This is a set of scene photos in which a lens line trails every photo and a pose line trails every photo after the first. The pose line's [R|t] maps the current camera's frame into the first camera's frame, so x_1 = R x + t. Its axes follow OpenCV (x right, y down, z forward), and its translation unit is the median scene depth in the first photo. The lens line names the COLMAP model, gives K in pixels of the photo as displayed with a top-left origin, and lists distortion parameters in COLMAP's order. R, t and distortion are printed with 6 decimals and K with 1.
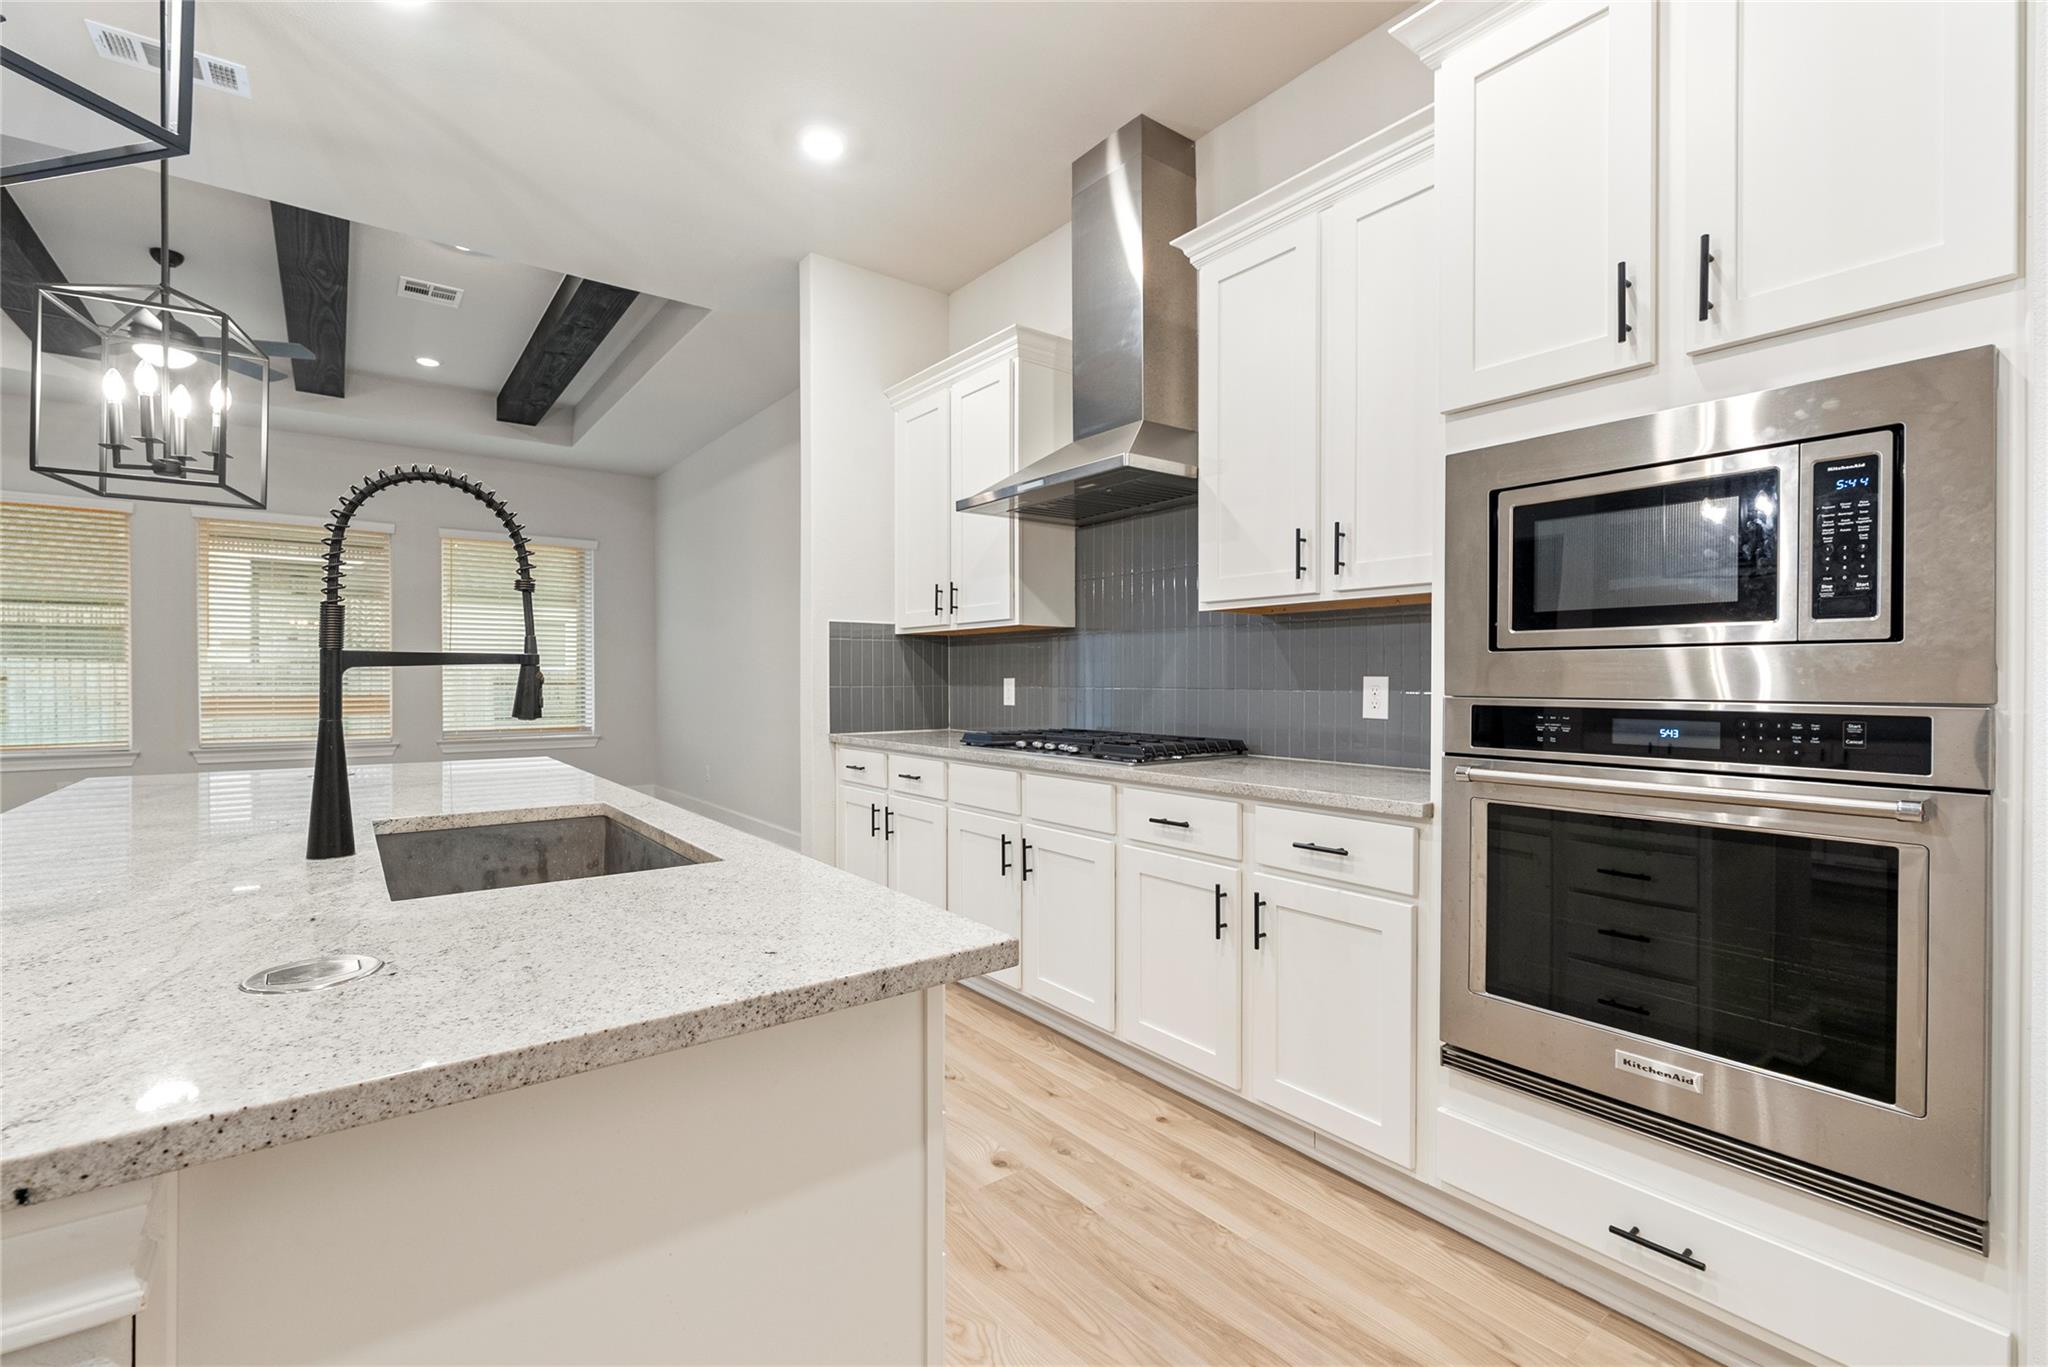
lens RADIAL K [[890.3, 0, 1027.9], [0, 890.3, 692.6], [0, 0, 1]] dist [0.000970, 0.000416]
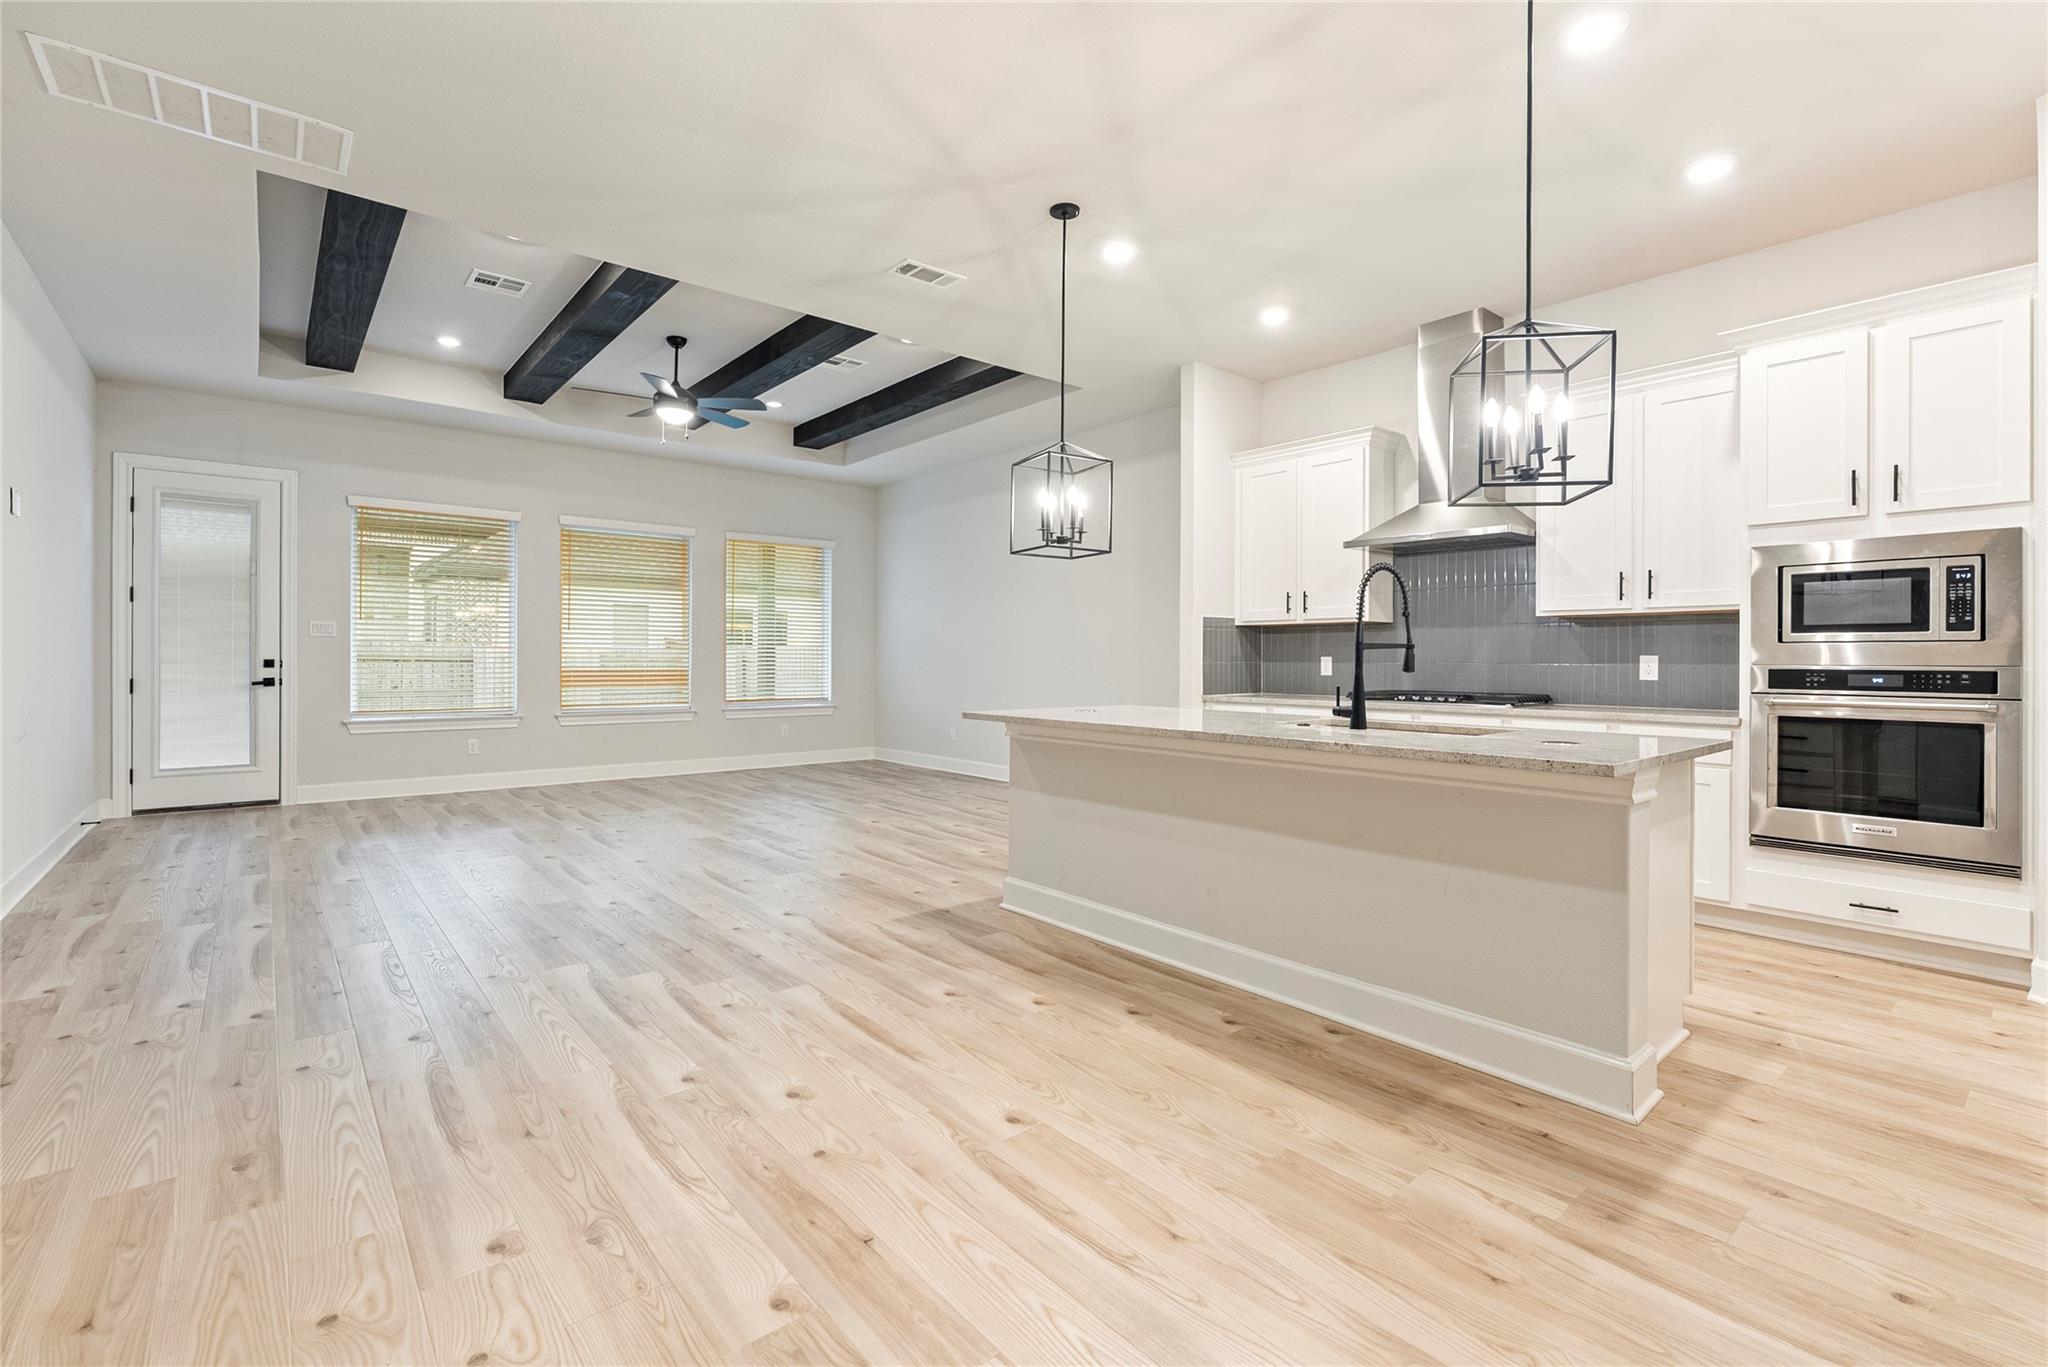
lens RADIAL K [[906.5, 0, 1031.4], [0, 906.5, 666.8], [0, 0, 1]] dist [0.002096, 0.000448]
pose [[0.998726, 0.002127, 0.050410, -1.329569], [-0.001764, 0.999972, -0.007247, 0.027429], [-0.050424, 0.007148, 0.998702, -1.030286]]
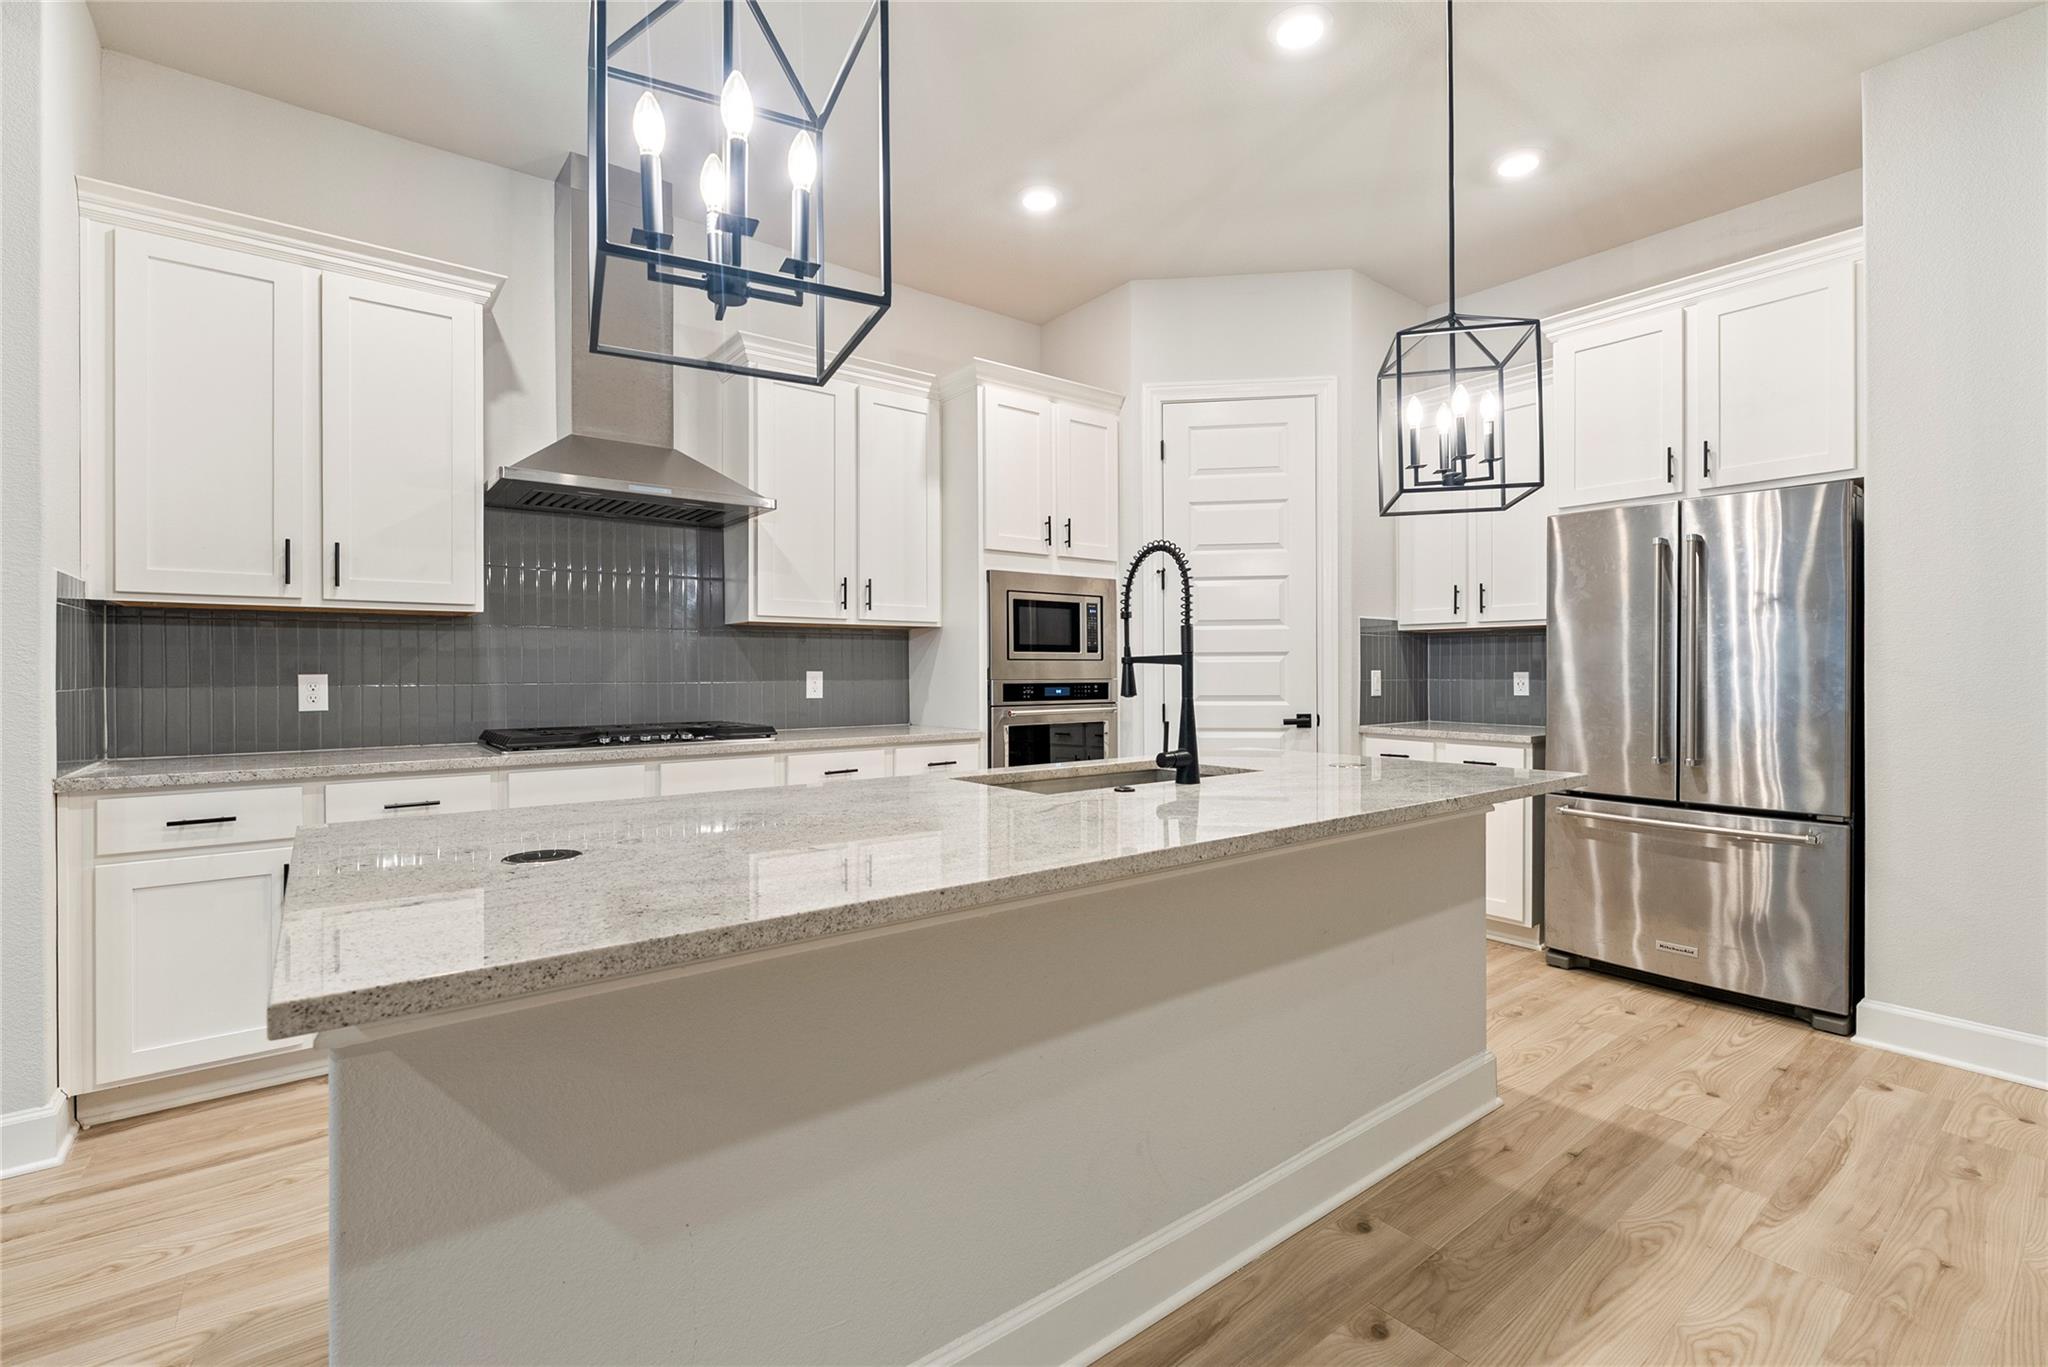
lens RADIAL K [[906.5, 0, 1031.4], [0, 906.5, 666.8], [0, 0, 1]] dist [0.002096, 0.000448]
pose [[-0.009397, 0.005368, 0.999941, -1.807709], [0.019666, 0.999793, -0.005182, -0.015879], [-0.999762, 0.019616, -0.009501, 0.957704]]
